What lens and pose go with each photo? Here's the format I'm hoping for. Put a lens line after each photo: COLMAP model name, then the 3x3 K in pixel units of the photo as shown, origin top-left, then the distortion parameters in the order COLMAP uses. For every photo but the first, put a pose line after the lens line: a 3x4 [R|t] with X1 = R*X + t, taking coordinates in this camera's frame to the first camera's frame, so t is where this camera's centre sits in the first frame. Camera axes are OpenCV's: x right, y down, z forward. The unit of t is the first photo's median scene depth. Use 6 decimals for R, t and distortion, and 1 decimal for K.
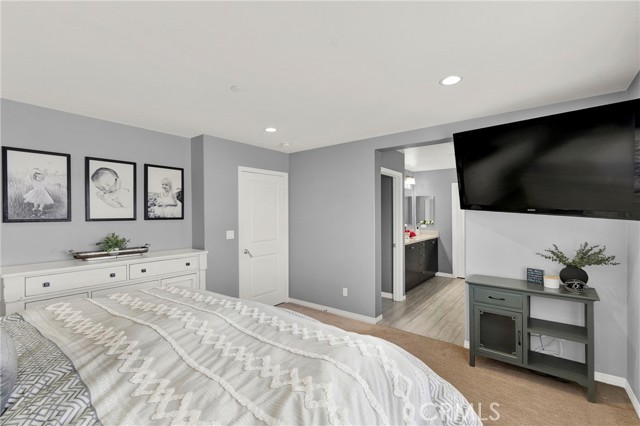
lens RADIAL K [[285.1, 0, 322.3], [0, 285.1, 213.5], [0, 0, 1]] dist [0.003818, -0.000894]
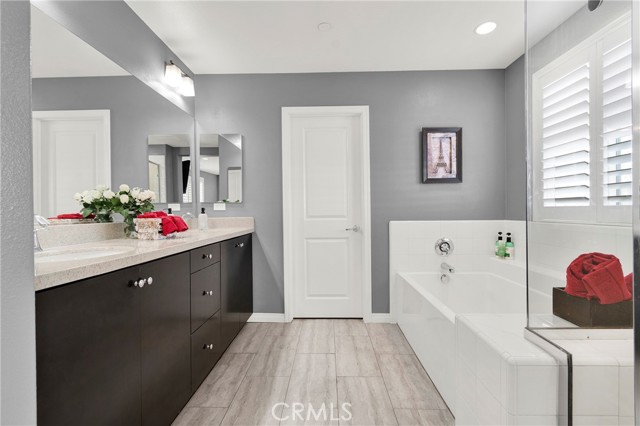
lens RADIAL K [[285.1, 0, 322.3], [0, 285.1, 213.5], [0, 0, 1]] dist [0.003818, -0.000894]
pose [[0.802159, -0.011692, 0.596996, 0.236963], [0.007242, 0.999925, 0.009853, 0.052675], [-0.597066, -0.003580, 0.802184, 0.600311]]
